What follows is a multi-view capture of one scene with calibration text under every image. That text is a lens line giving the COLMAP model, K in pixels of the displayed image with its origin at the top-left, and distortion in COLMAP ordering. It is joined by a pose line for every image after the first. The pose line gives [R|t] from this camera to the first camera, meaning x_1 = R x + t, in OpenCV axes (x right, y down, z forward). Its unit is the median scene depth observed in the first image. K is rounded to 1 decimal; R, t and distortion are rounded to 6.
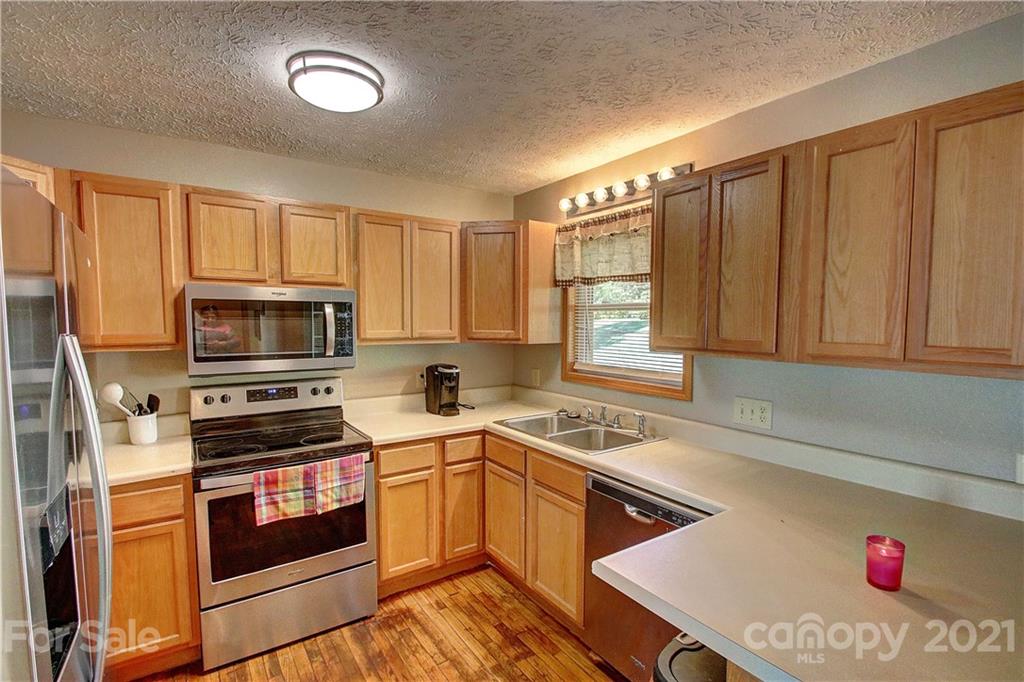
lens RADIAL K [[472.7, 0, 507.0], [0, 472.7, 352.5], [0, 0, 1]] dist [-0.000131, 0.000002]
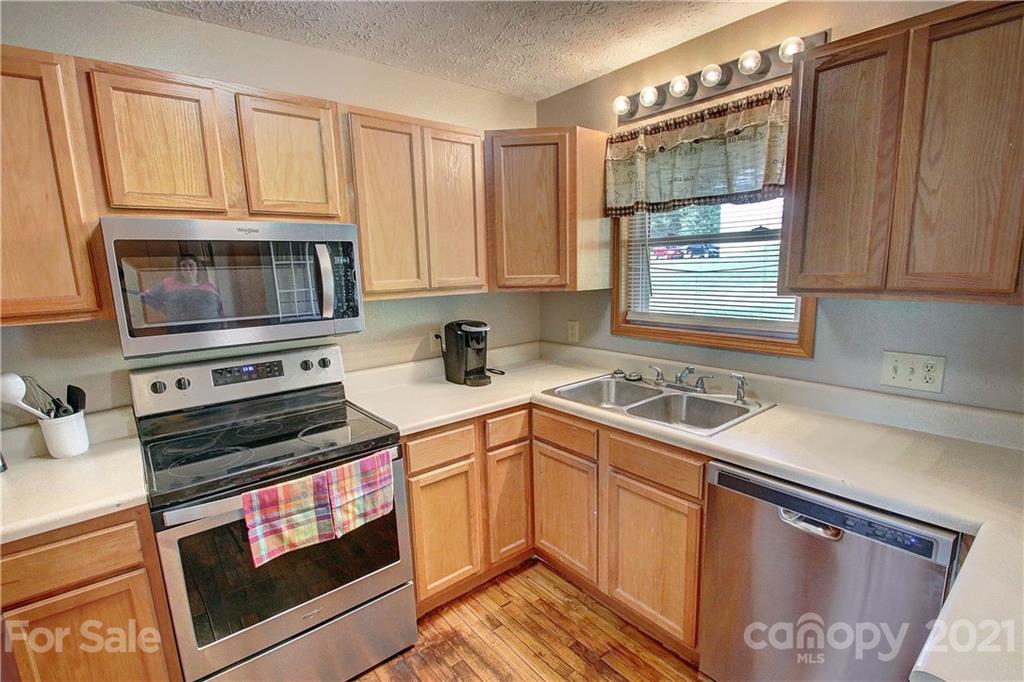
lens RADIAL K [[478.7, 0, 512.3], [0, 478.7, 354.2], [0, 0, 1]] dist [0.004920, -0.011676]
pose [[0.995379, -0.046642, 0.083937, -0.159709], [0.036723, 0.992563, 0.116061, -0.012126], [-0.088726, -0.112443, 0.989689, 0.246295]]
